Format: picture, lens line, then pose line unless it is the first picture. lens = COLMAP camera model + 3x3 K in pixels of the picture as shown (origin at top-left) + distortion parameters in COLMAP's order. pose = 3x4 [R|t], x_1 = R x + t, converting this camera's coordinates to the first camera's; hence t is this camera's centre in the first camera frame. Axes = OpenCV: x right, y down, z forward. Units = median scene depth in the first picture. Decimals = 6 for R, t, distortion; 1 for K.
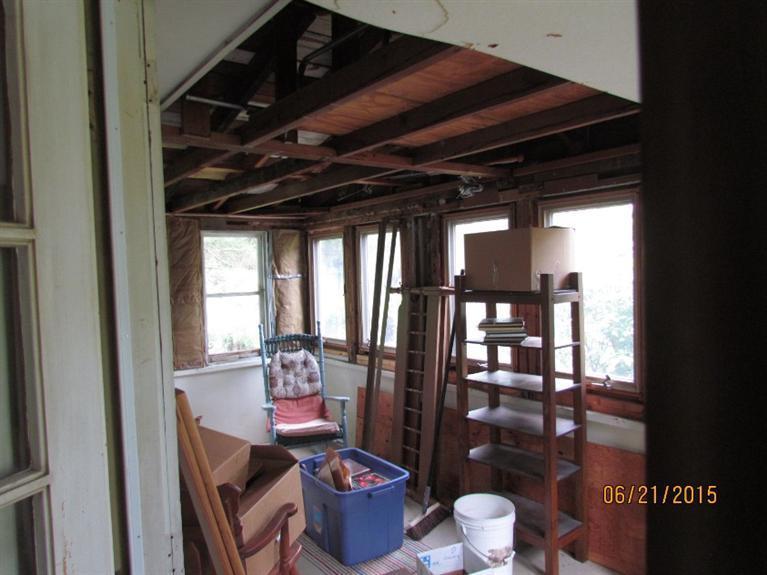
lens RADIAL K [[556.0, 0, 383.5], [0, 556.0, 287.5], [0, 0, 1]] dist [-0.034617, 0.003149]
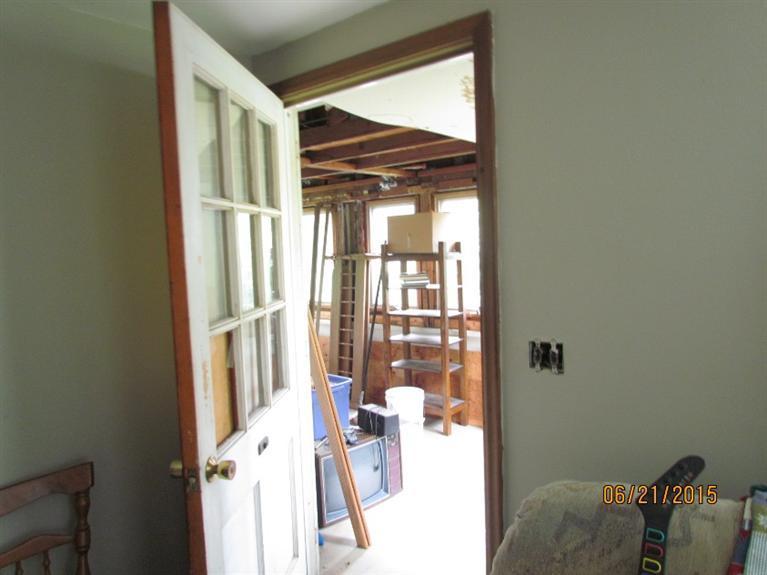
lens RADIAL K [[556.0, 0, 383.5], [0, 556.0, 287.5], [0, 0, 1]] dist [-0.034617, 0.003149]
pose [[0.977587, -0.016532, 0.209883, -0.172088], [0.009898, 0.999419, 0.032621, 0.044685], [-0.210300, -0.029812, 0.977182, -0.437033]]
